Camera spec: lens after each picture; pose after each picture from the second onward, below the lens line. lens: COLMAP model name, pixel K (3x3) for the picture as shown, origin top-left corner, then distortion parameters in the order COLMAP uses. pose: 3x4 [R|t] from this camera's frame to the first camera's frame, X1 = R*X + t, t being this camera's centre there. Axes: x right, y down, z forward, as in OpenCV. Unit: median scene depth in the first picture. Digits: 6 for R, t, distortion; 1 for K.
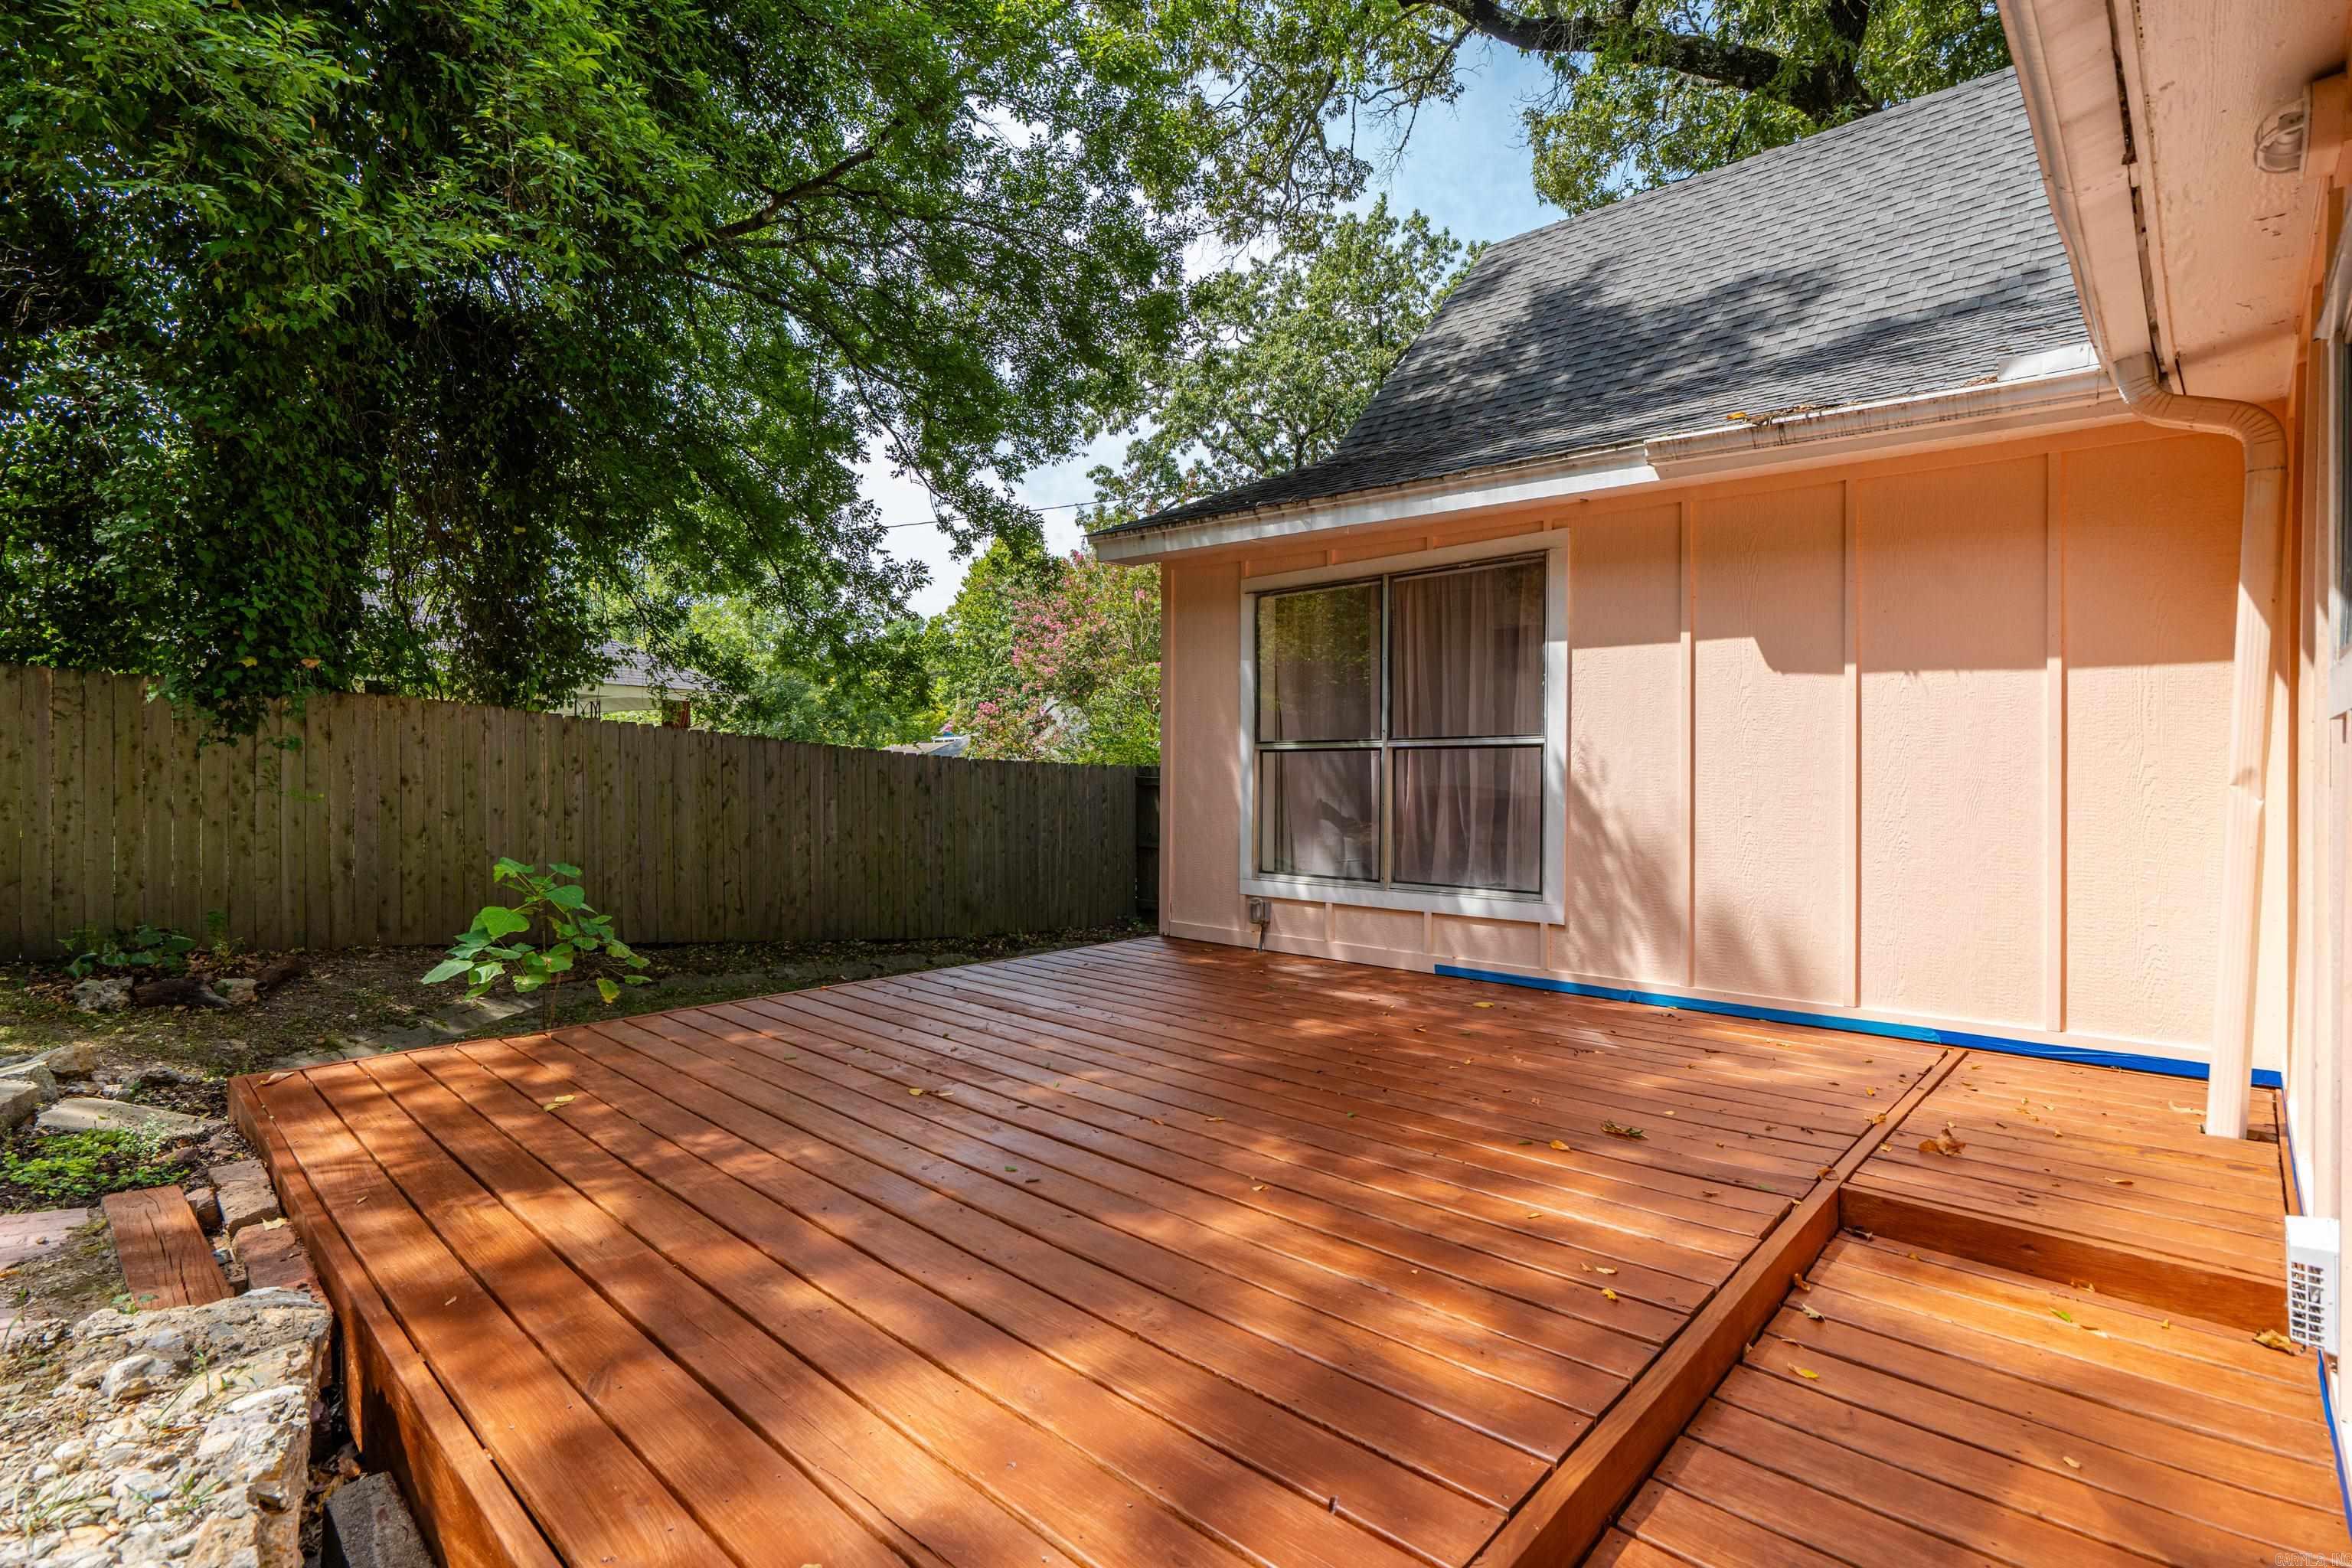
lens RADIAL K [[1077.0, 0, 1173.6], [0, 1077.0, 791.2], [0, 0, 1]] dist [-0.007339, 0.001278]
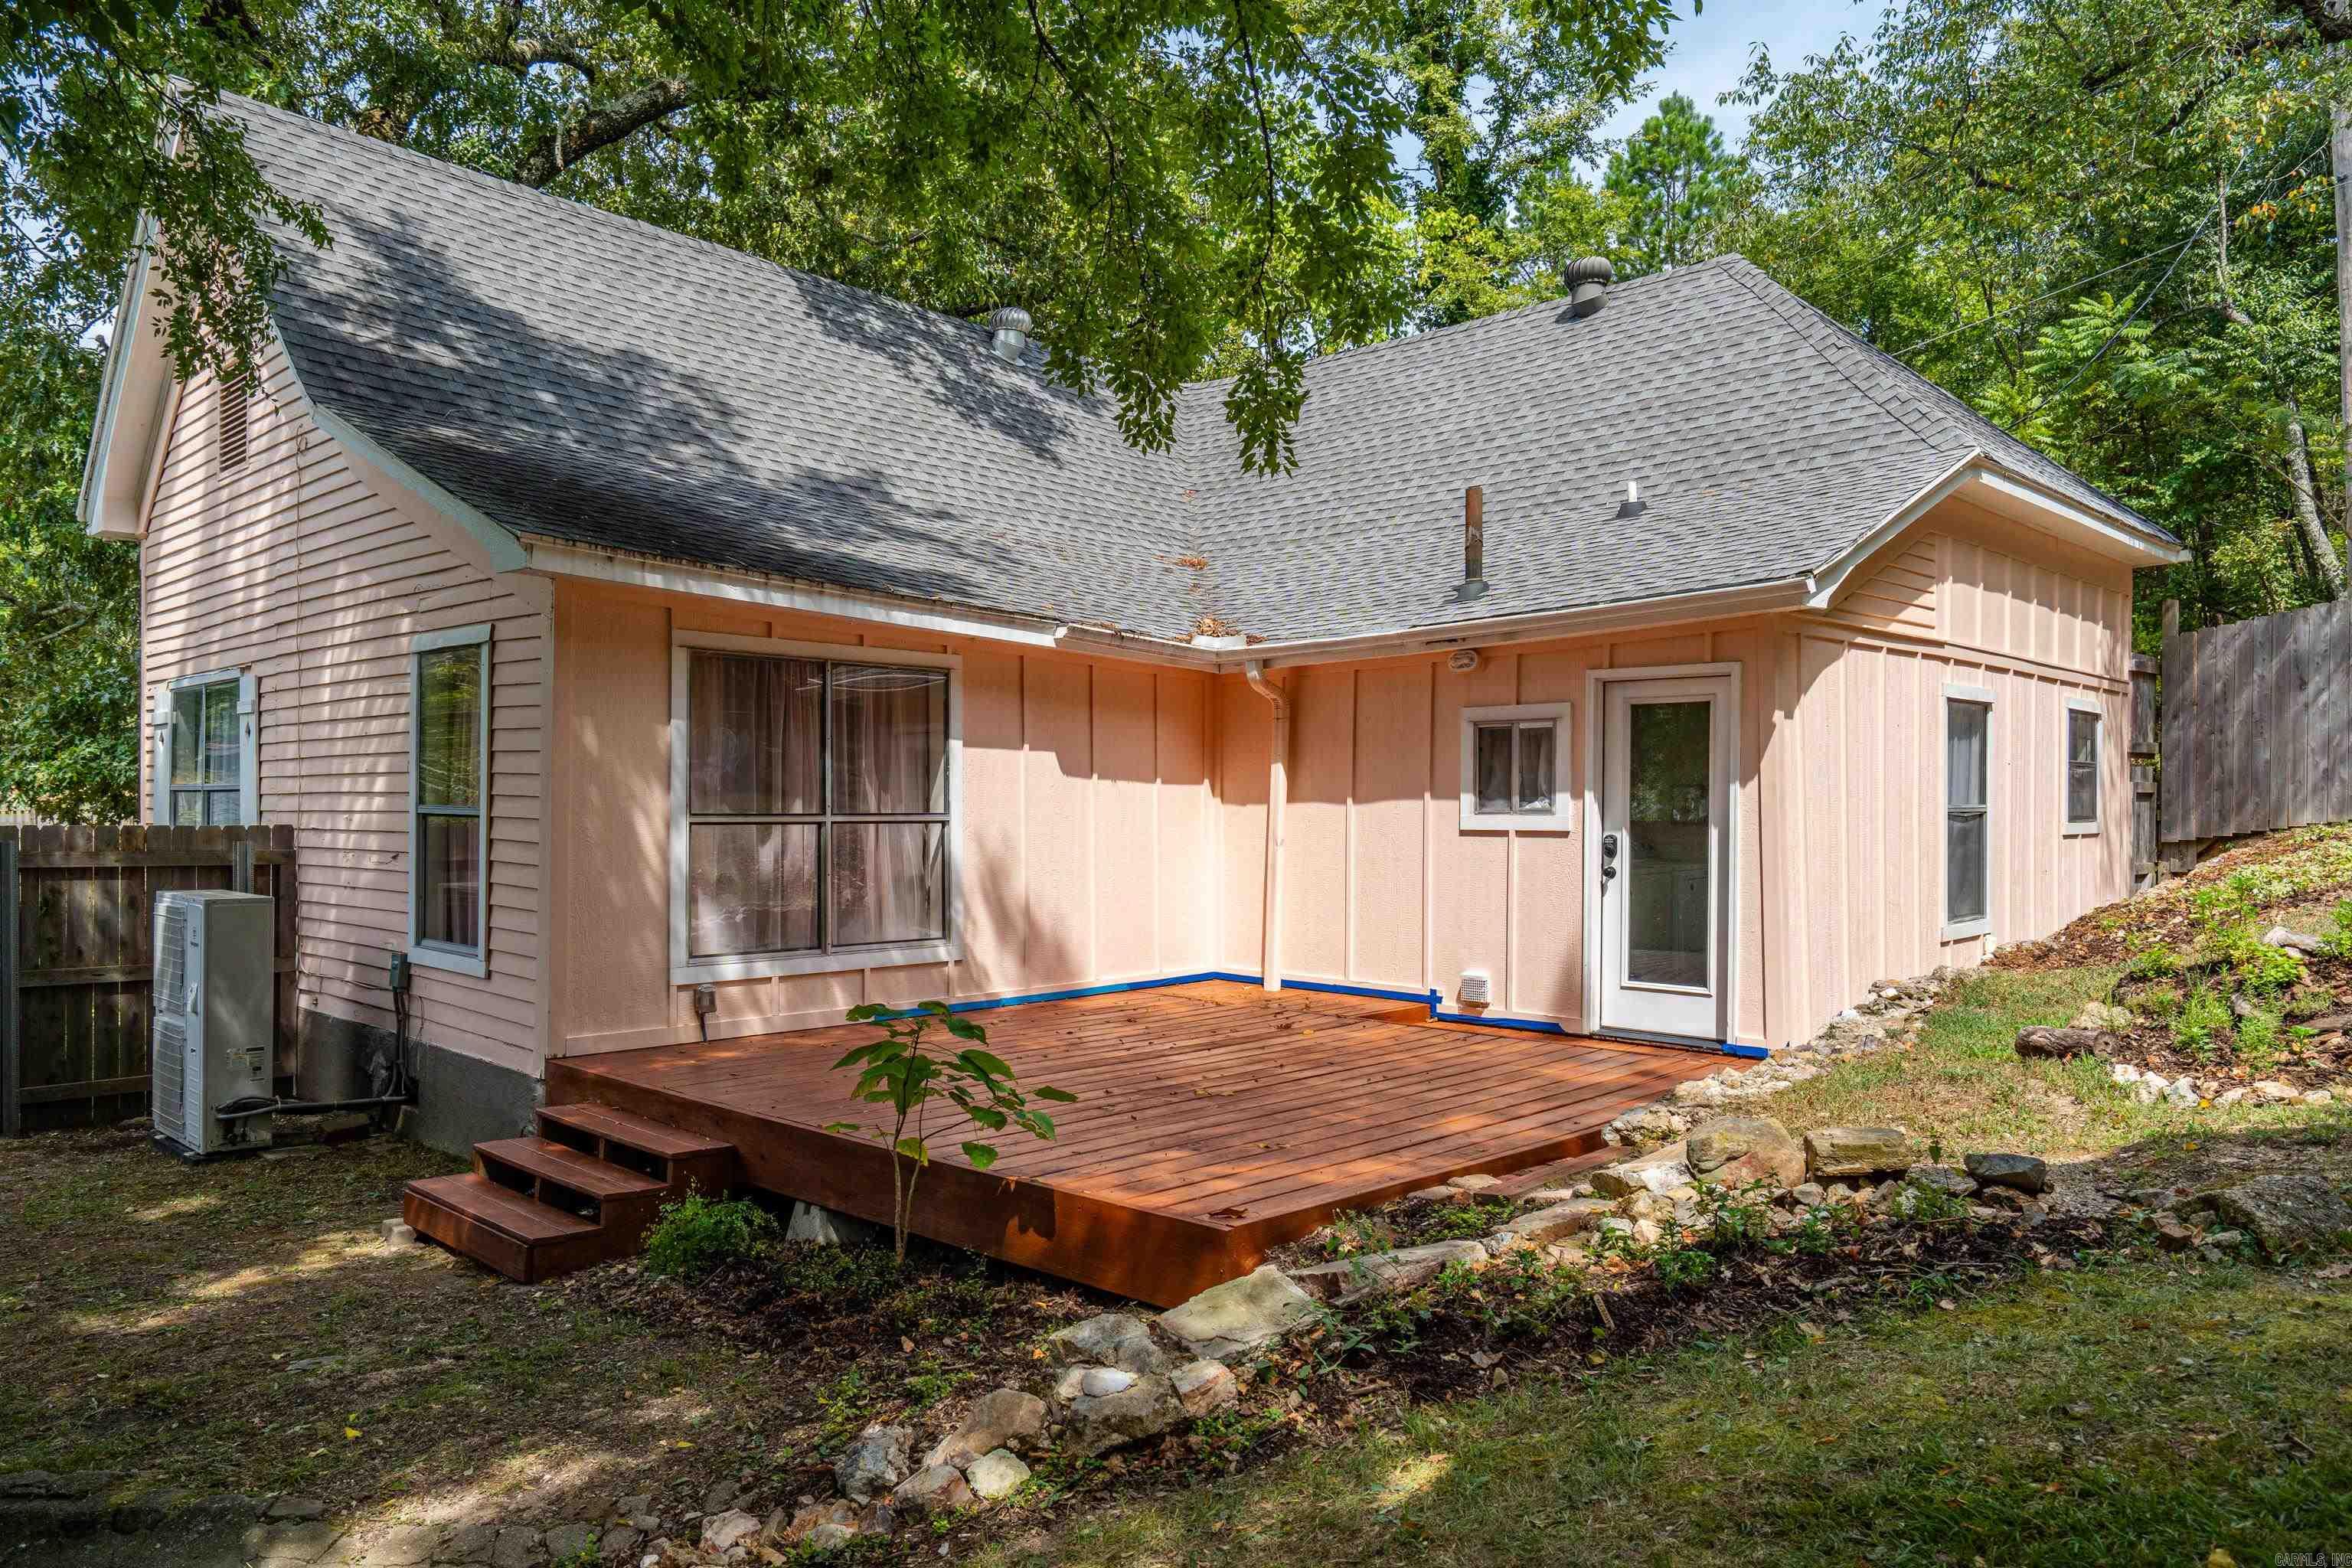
lens RADIAL K [[1605.9, 0, 1179.8], [0, 1605.9, 805.7], [0, 0, 1]] dist [0.003766, -0.006792]
pose [[0.007527, -0.000024, 0.999972, -1.252484], [0.012022, 0.999928, -0.000067, -0.045649], [-0.999899, 0.012022, 0.007526, 0.575351]]
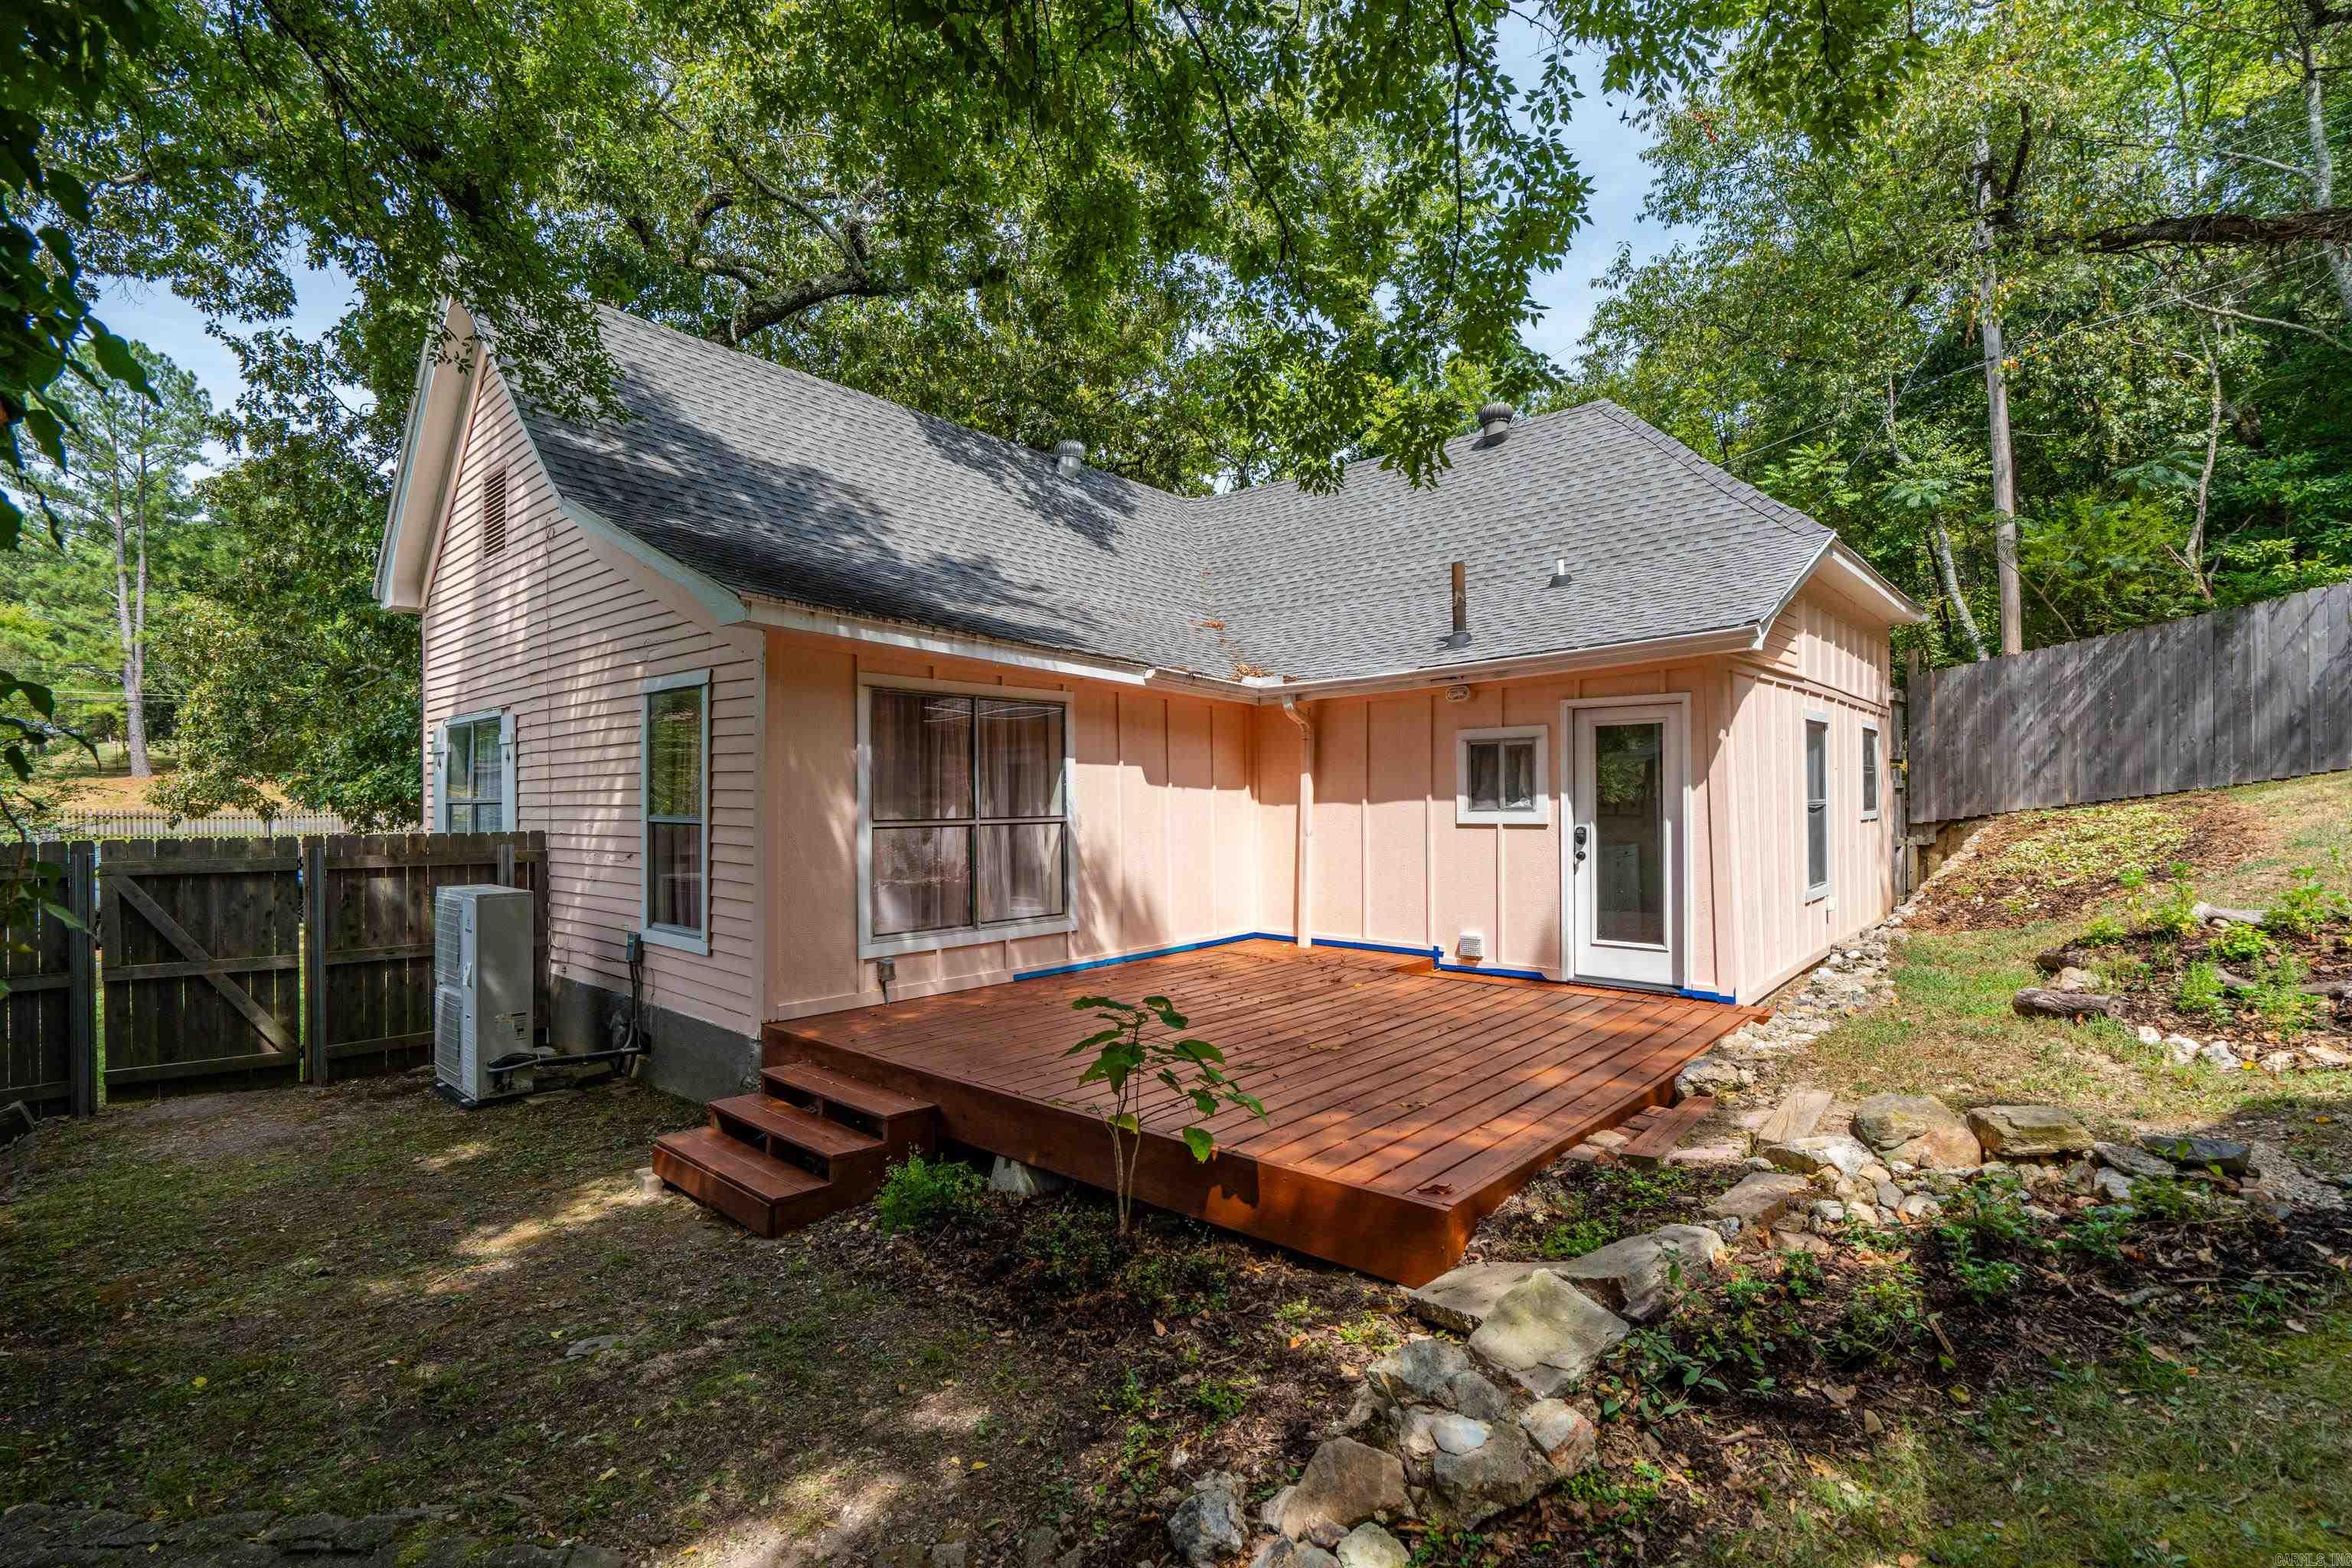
lens RADIAL K [[1077.0, 0, 1165.9], [0, 1077.0, 789.2], [0, 0, 1]] dist [-0.007339, 0.001278]
pose [[-0.023812, 0.008872, 0.999677, -1.038747], [0.022963, 0.999702, -0.008325, -0.060076], [-0.999453, 0.022758, -0.024009, 0.716591]]
